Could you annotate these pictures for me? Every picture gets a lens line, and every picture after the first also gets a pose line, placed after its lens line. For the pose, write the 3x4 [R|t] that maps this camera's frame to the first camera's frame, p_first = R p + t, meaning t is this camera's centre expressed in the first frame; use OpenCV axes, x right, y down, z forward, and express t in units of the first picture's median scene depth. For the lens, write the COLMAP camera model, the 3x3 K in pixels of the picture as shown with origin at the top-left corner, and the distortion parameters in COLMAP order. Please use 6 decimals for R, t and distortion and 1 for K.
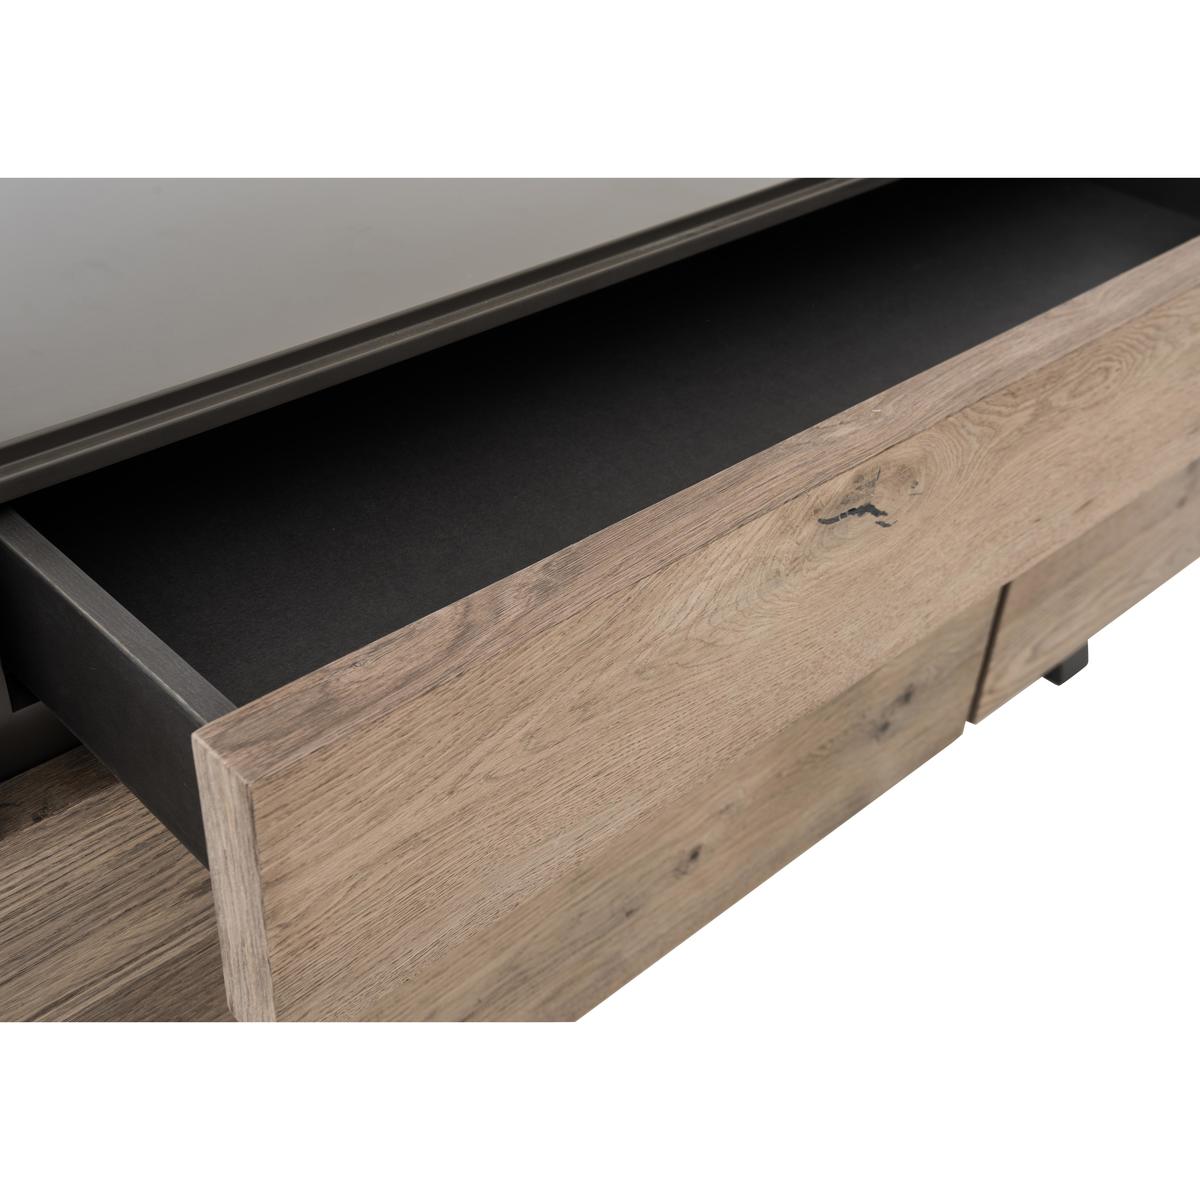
lens RADIAL K [[1601.3, 0, 599.9], [0, 1601.3, 593.5], [0, 0, 1]] dist [0.029876, 0.000000]
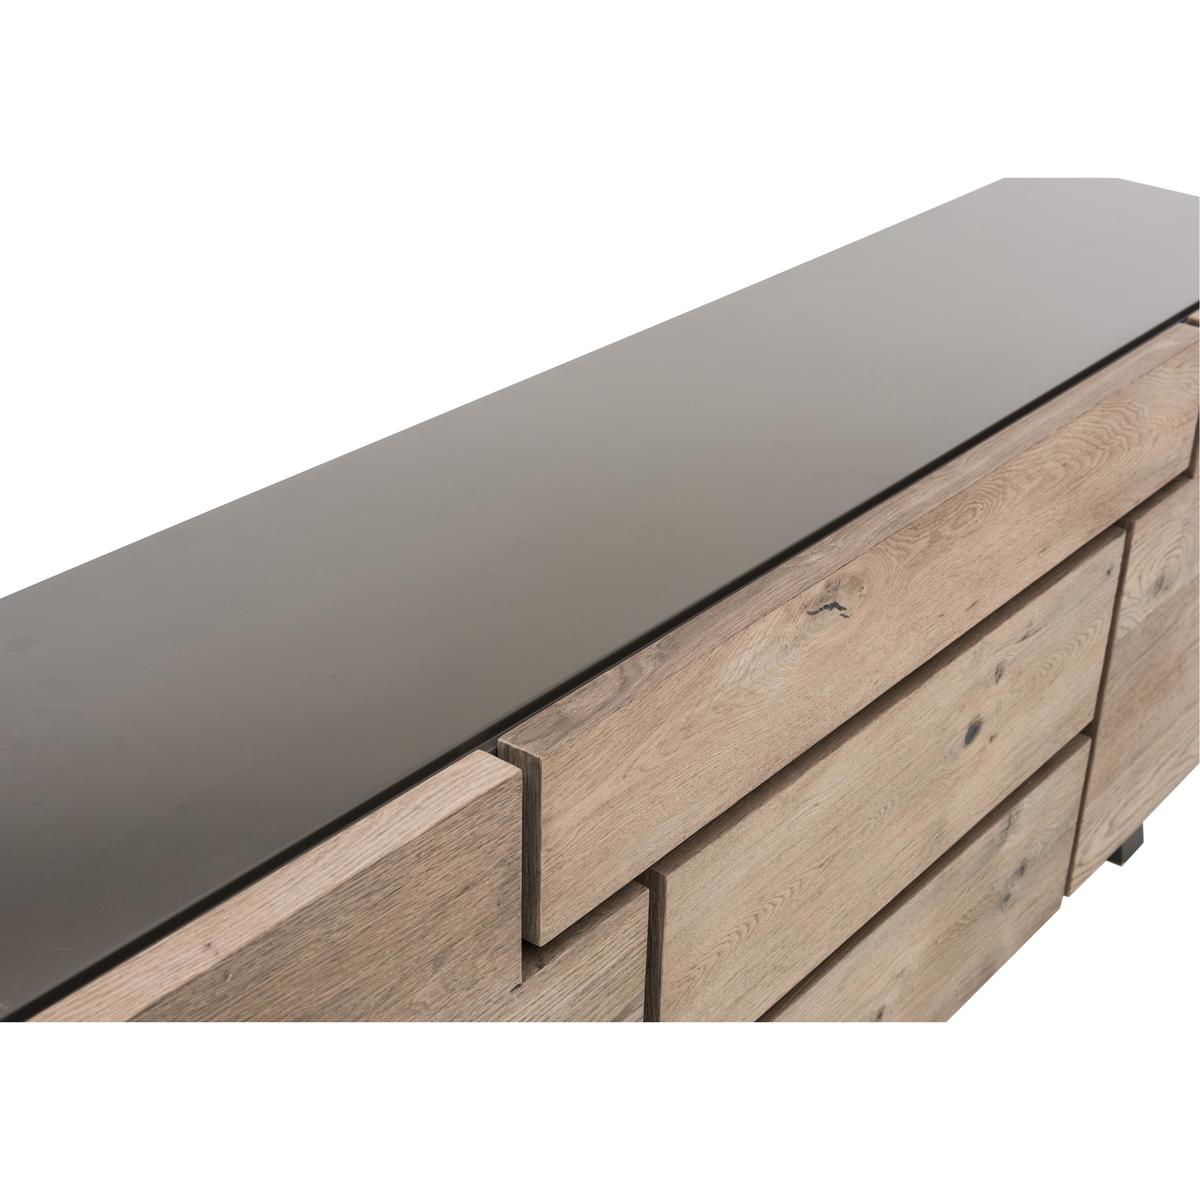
lens RADIAL K [[1910.2, 0, 600.9], [0, 1910.2, 603.0], [0, 0, 1]] dist [0.035029, 0.000000]
pose [[0.991789, -0.088583, 0.092236, -0.238403], [0.099743, 0.987206, -0.124402, 0.158551], [-0.080036, 0.132580, 0.987936, -0.854023]]
